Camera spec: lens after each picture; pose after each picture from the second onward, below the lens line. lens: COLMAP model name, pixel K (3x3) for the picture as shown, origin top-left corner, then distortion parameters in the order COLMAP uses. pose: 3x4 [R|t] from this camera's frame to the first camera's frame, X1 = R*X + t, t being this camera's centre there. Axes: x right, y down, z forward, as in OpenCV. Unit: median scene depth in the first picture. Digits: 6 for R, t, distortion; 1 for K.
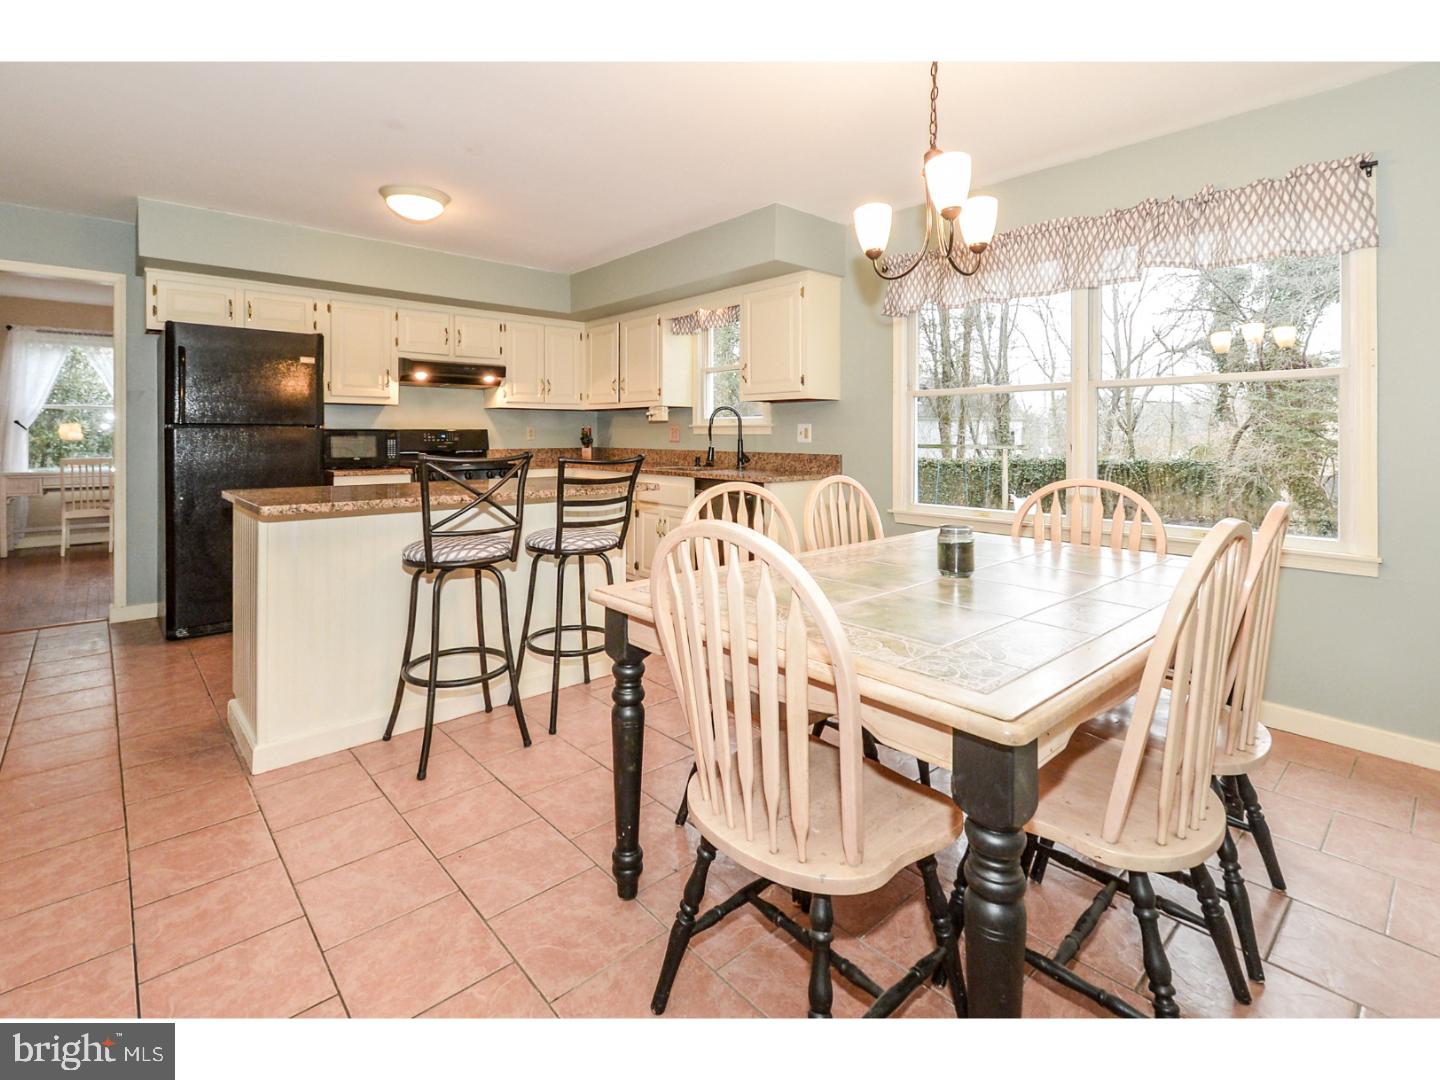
lens RADIAL K [[669.2, 0, 703.9], [0, 669.2, 496.7], [0, 0, 1]] dist [0.000767, -0.003294]
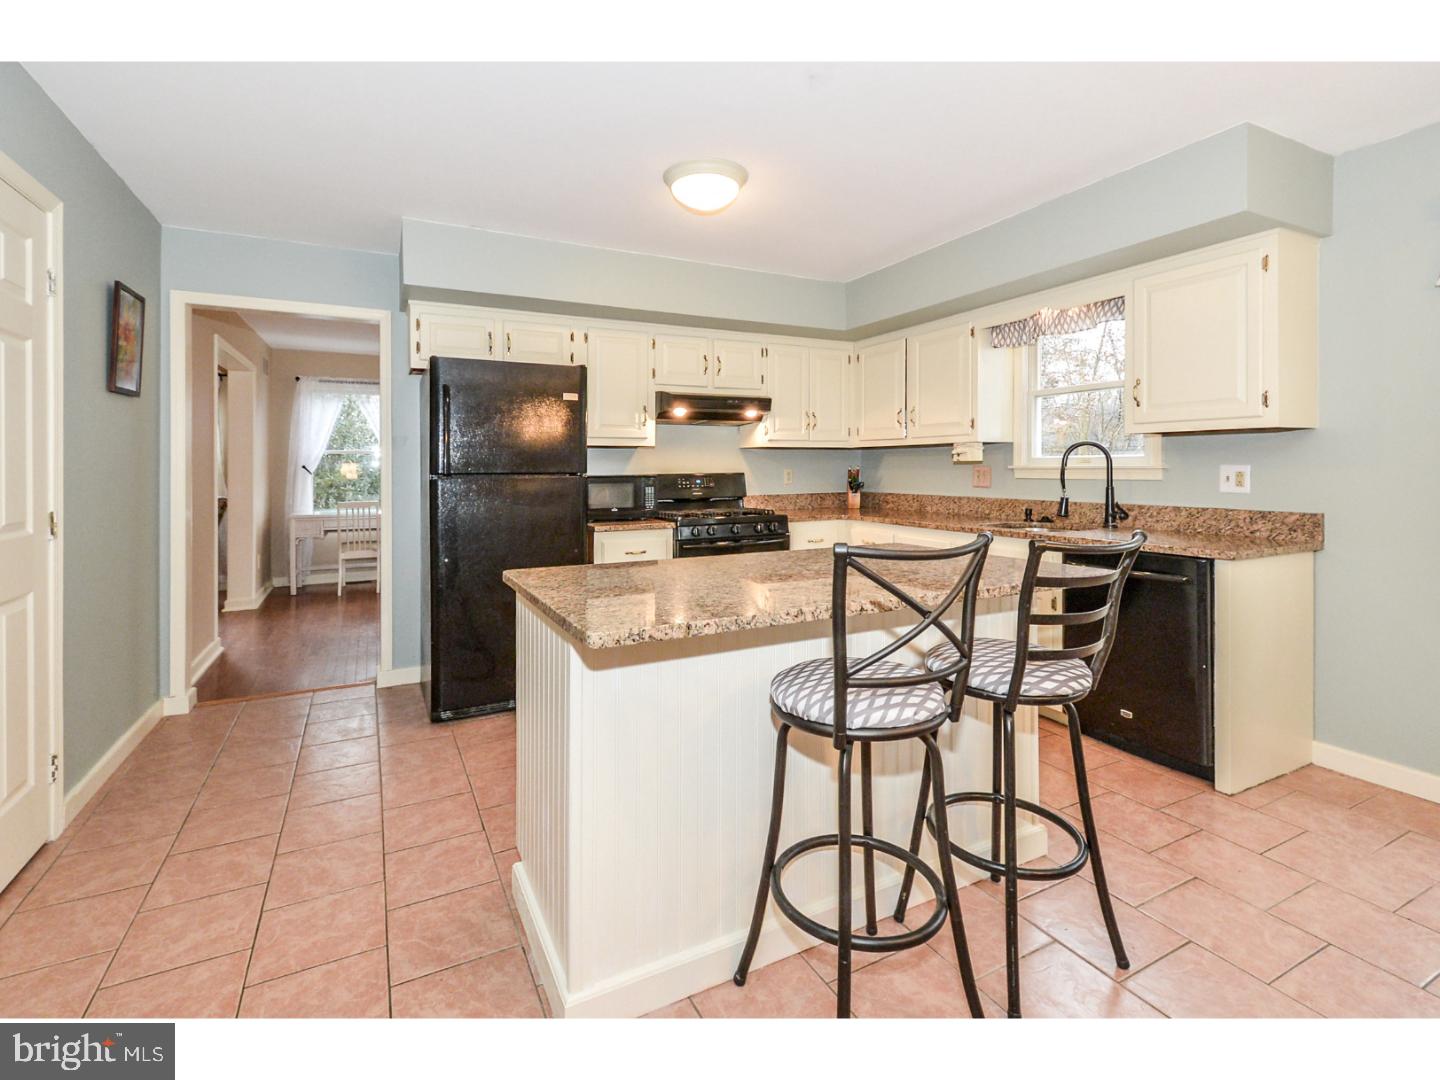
lens RADIAL K [[669.2, 0, 711.7], [0, 669.2, 551.4], [0, 0, 1]] dist [0.000767, -0.003294]
pose [[0.965288, 0.023822, -0.260098, -0.155818], [-0.015781, 0.999332, 0.032961, -0.030294], [0.260710, -0.027712, 0.965019, 0.176067]]
